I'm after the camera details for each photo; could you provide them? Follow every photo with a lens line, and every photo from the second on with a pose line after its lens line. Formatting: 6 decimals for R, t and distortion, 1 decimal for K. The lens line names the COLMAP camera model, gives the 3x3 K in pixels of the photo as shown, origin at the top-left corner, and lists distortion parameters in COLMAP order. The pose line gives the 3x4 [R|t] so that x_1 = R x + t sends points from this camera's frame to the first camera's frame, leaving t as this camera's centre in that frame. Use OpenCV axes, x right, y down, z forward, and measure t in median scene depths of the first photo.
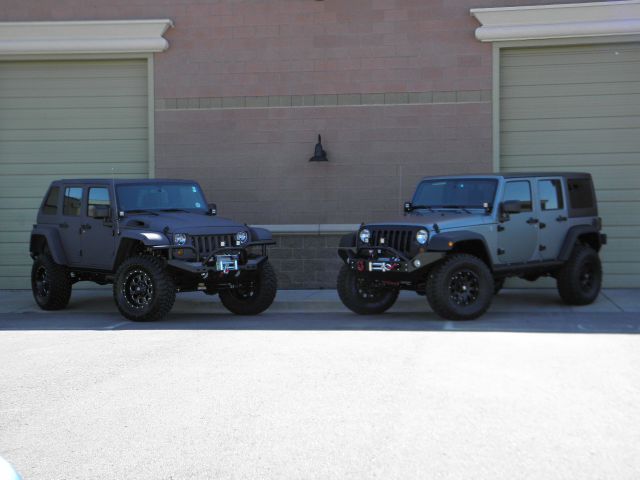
lens RADIAL K [[1078.4, 0, 320.0], [0, 1078.4, 240.0], [0, 0, 1]] dist [0.166286, 0.021738]
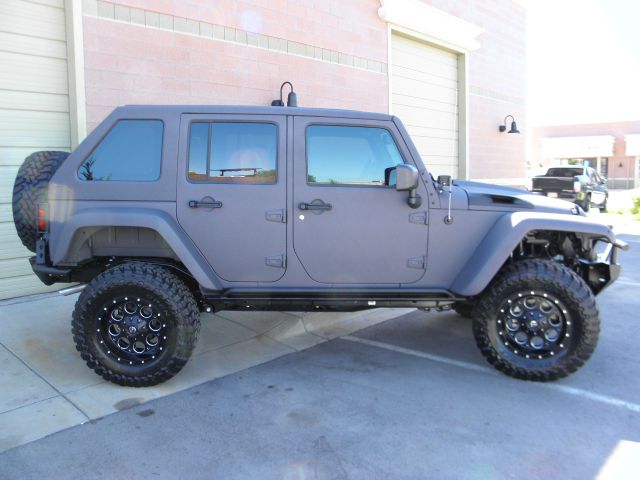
lens RADIAL K [[519.5, 0, 320.0], [0, 519.5, 240.0], [0, 0, 1]] dist [-0.107777, 0.006943]
pose [[0.575901, -0.109397, 0.810167, -0.404043], [0.015784, 0.992309, 0.122772, -0.025343], [-0.817367, -0.057916, 0.573199, 0.875132]]
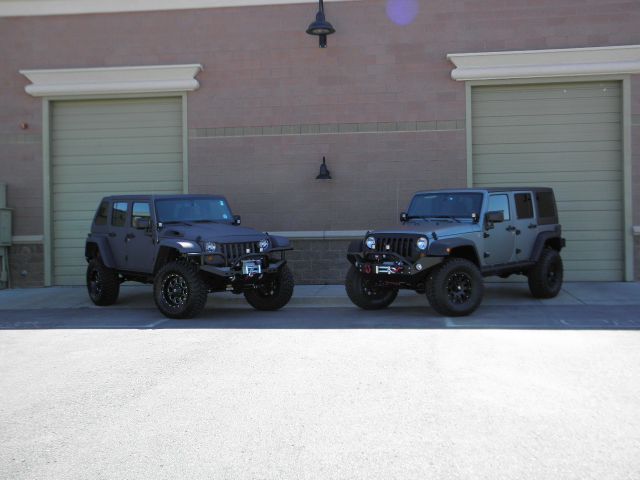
lens RADIAL K [[763.8, 0, 320.0], [0, 763.8, 240.0], [0, 0, 1]] dist [-0.011432, 0.020420]
pose [[0.999781, -0.007311, 0.019595, -0.026925], [0.007217, 0.999962, 0.004862, -0.010304], [-0.019630, -0.004719, 0.999796, 0.172644]]
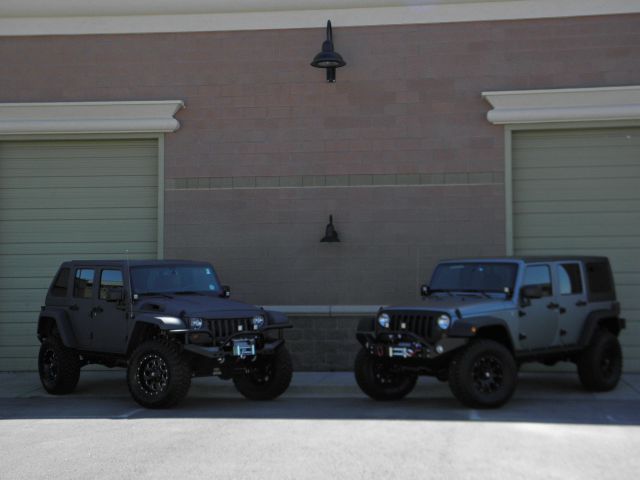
lens RADIAL K [[1078.4, 0, 320.0], [0, 1078.4, 240.0], [0, 0, 1]] dist [0.166286, 0.021738]
pose [[0.999902, 0.004908, 0.013081, -0.028095], [-0.004029, 0.997787, -0.066376, -0.010425], [-0.013378, 0.066316, 0.997709, 0.014517]]
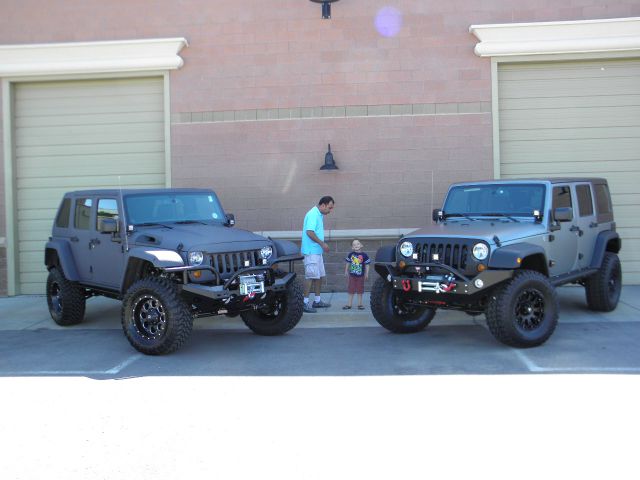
lens RADIAL K [[655.9, 0, 320.0], [0, 655.9, 240.0], [0, 0, 1]] dist [-0.066024, 0.021342]
pose [[0.998196, -0.016327, 0.057776, -0.056772], [0.015083, 0.999646, 0.021901, -0.022896], [-0.058113, -0.020990, 0.998089, 0.440654]]
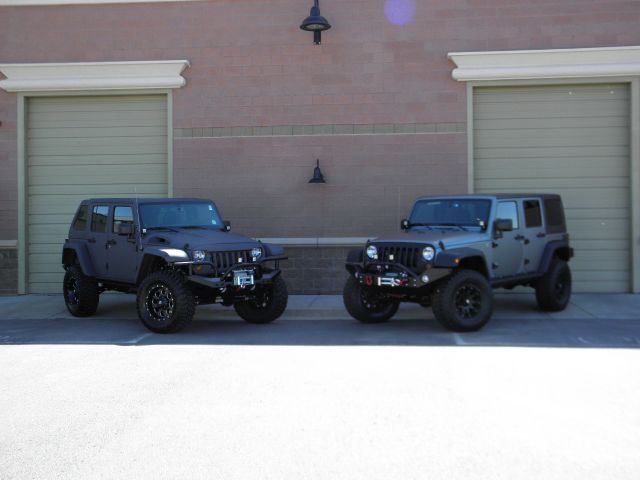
lens RADIAL K [[763.8, 0, 320.0], [0, 763.8, 240.0], [0, 0, 1]] dist [-0.011432, 0.020420]
pose [[0.998937, 0.000224, 0.046099, -0.042254], [-0.000228, 1.000000, 0.000085, -0.014726], [-0.046099, -0.000095, 0.998937, 0.228247]]
